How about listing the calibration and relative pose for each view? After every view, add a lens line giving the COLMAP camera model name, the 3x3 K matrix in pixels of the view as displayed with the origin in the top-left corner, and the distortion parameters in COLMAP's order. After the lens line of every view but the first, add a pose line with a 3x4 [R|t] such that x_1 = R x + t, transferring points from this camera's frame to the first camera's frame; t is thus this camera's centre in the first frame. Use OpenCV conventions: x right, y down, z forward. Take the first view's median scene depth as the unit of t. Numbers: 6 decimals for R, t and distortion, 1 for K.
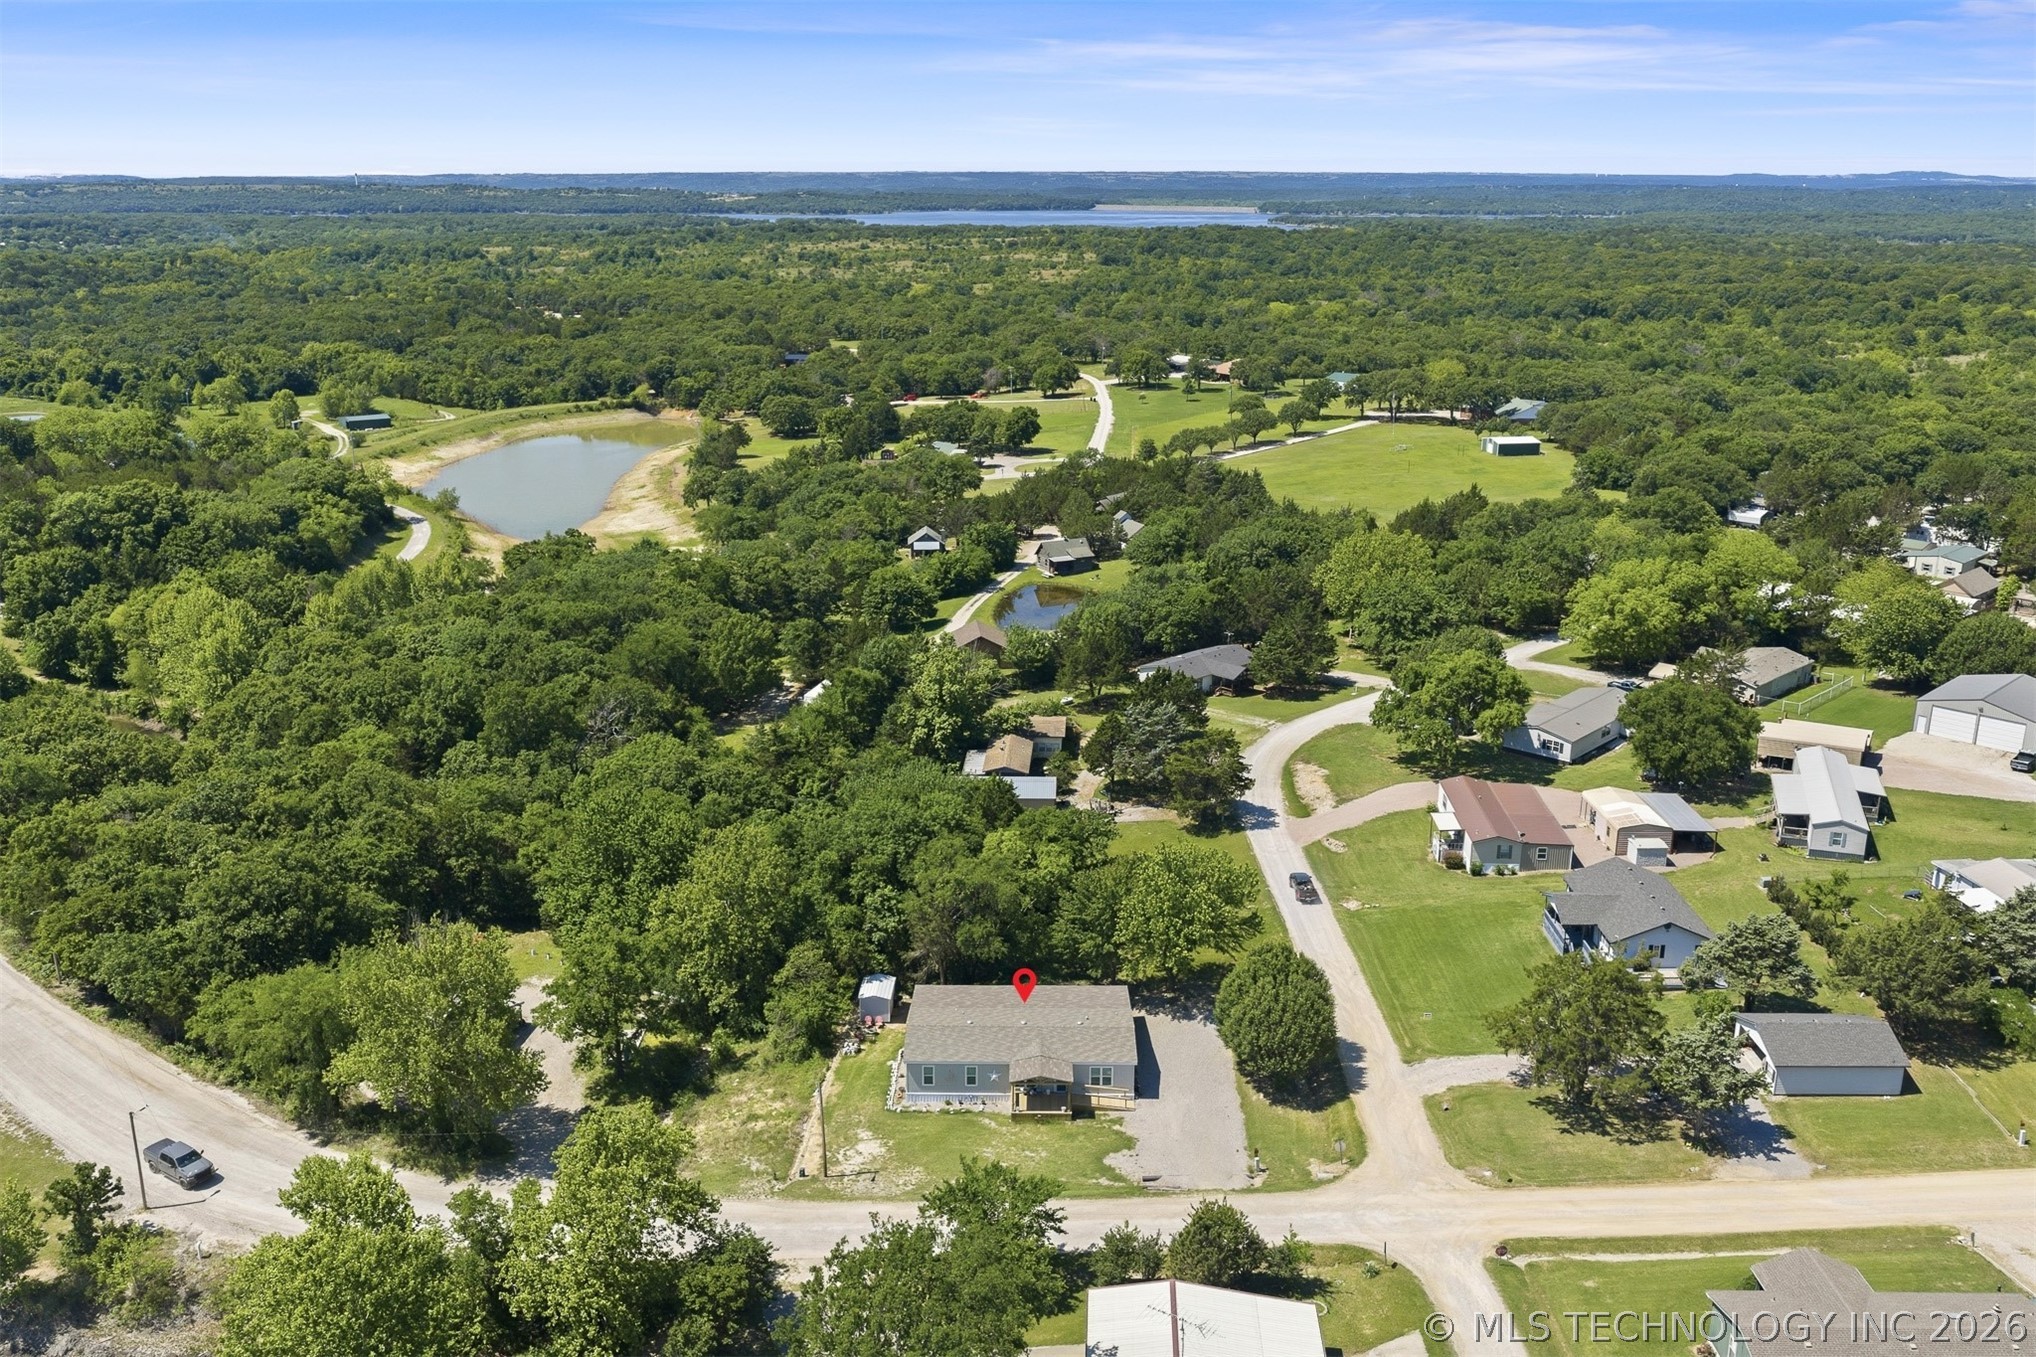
lens RADIAL K [[1642.1, 0, 1018.0], [0, 1642.1, 678.5], [0, 0, 1]] dist [0.020465, -0.041894]
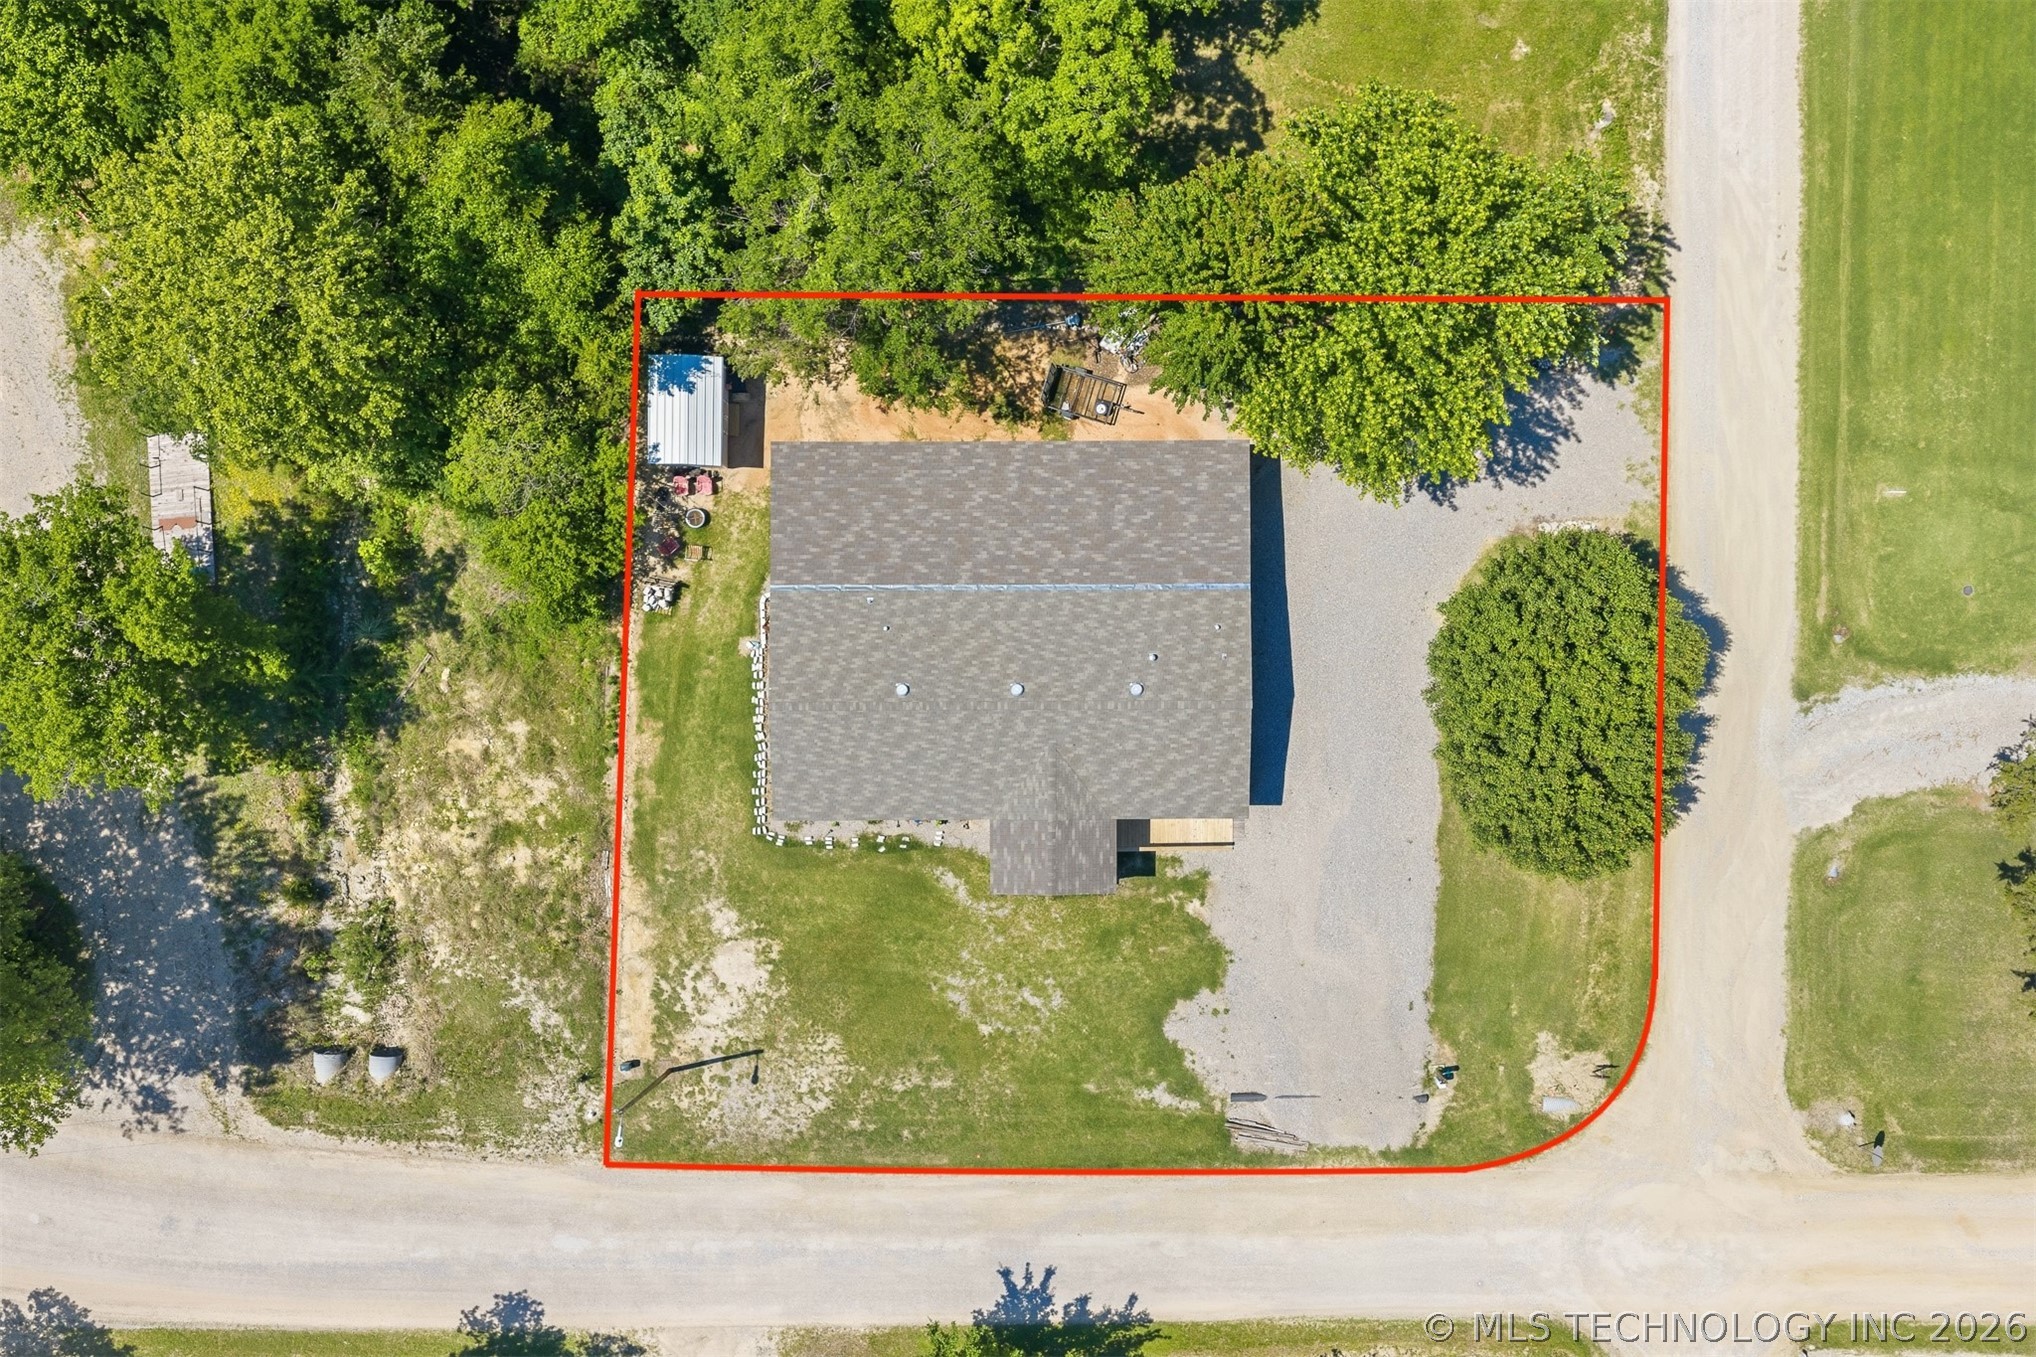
lens RADIAL K [[1606.9, 0, 1021.8], [0, 1606.9, 634.5], [0, 0, 1]] dist [0.037028, -0.050084]
pose [[0.999946, -0.008198, -0.006455, 0.004459], [0.007960, 0.199265, 0.979913, -0.138224], [-0.006747, -0.979911, 0.199320, 0.532332]]
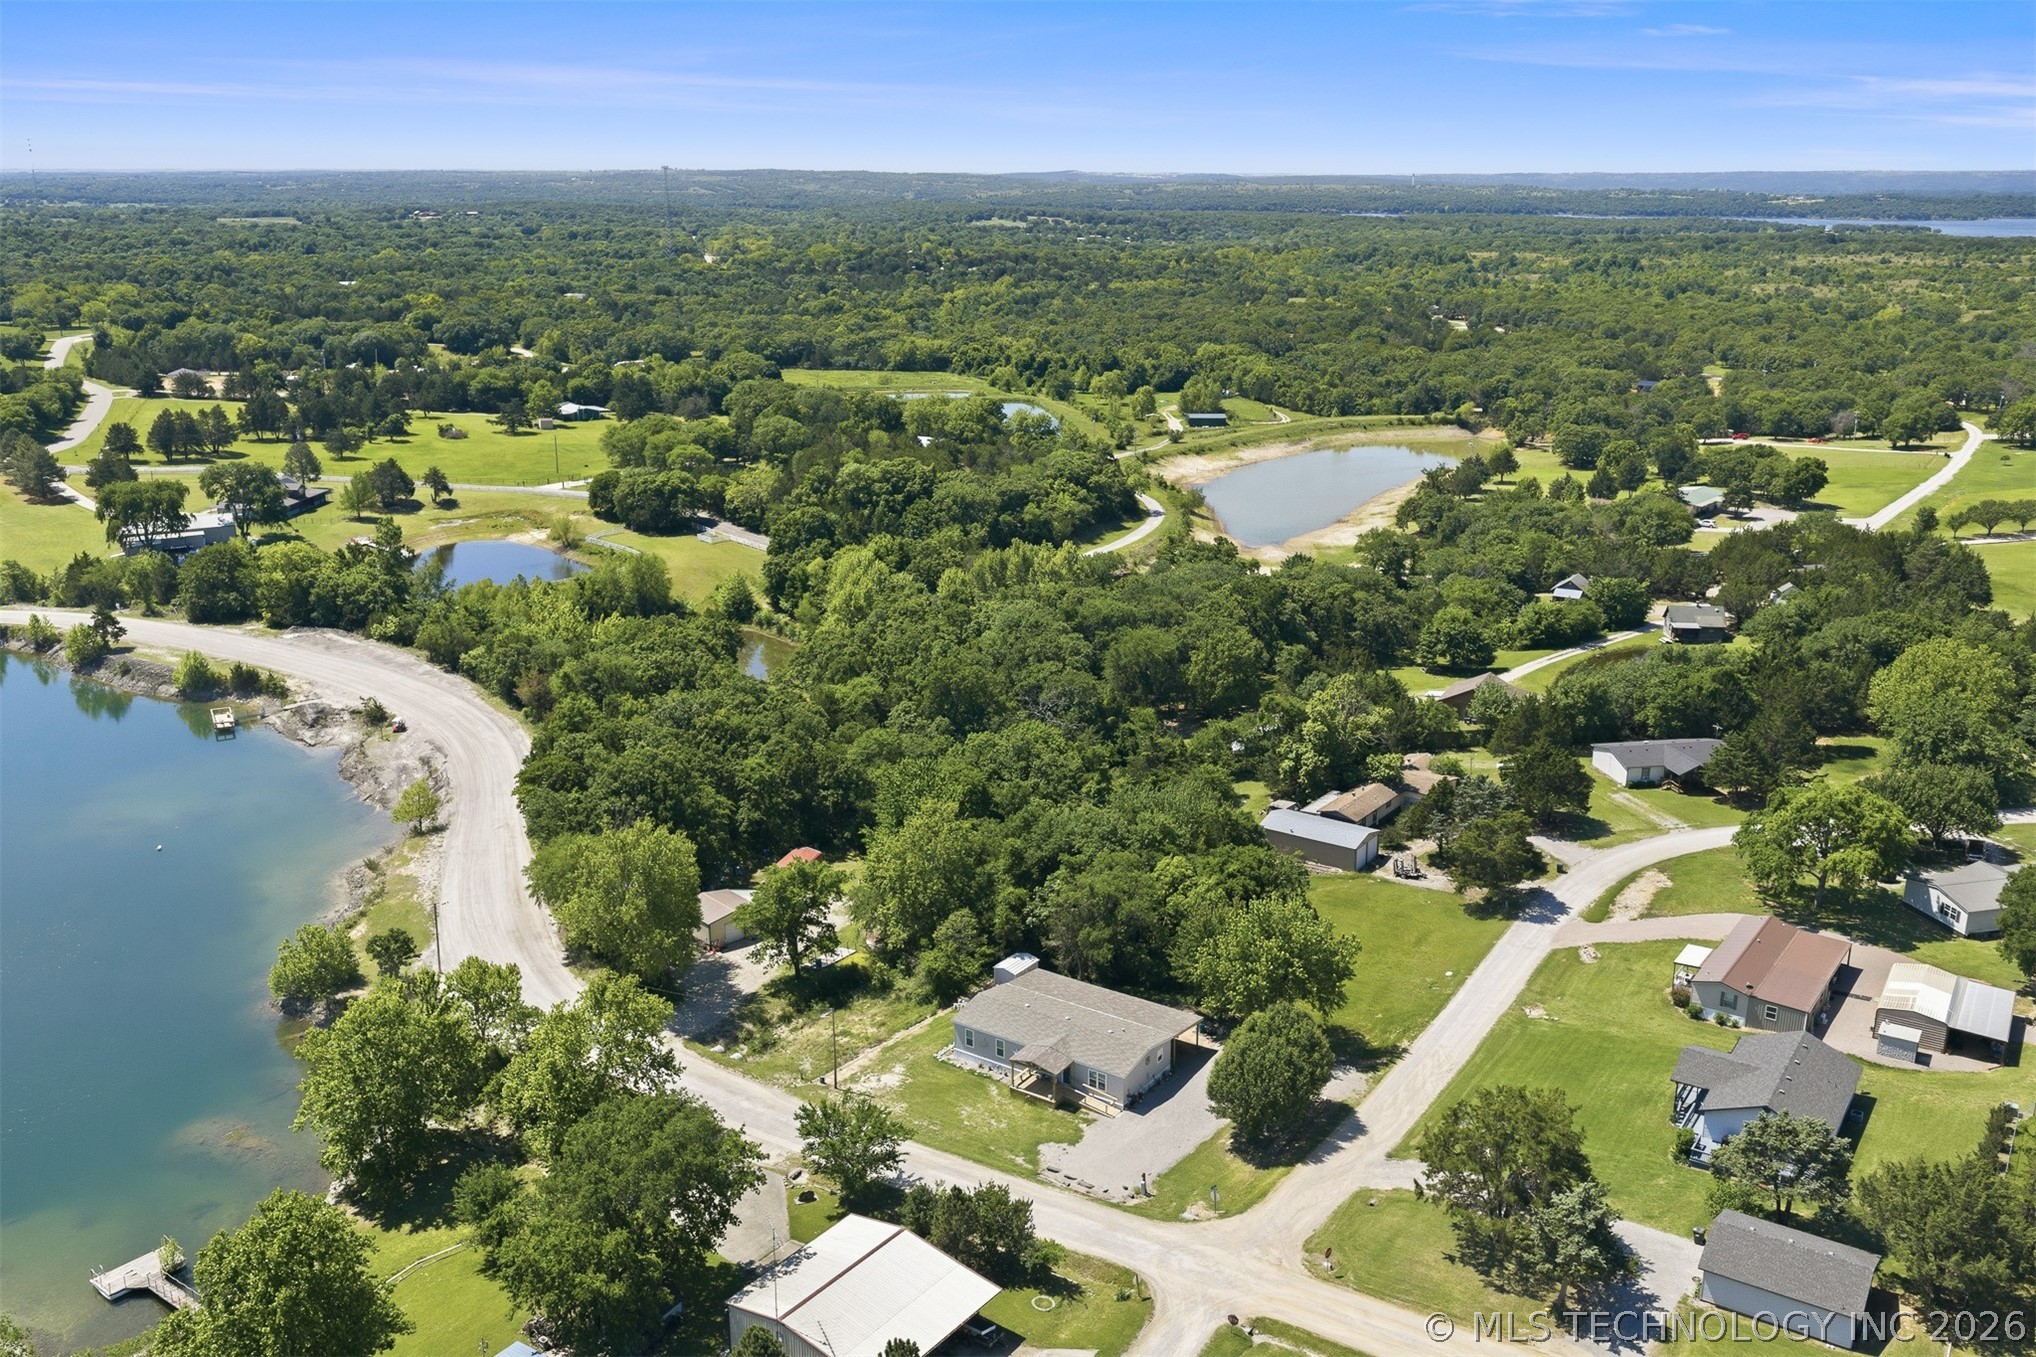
lens RADIAL K [[1678.9, 0, 1069.4], [0, 1678.9, 679.4], [0, 0, 1]] dist [0.002619, -0.014901]
pose [[0.843354, 0.153420, -0.514991, 0.318559], [-0.155841, 0.987018, 0.038834, -0.035455], [0.514264, 0.047506, 0.856315, 0.008187]]
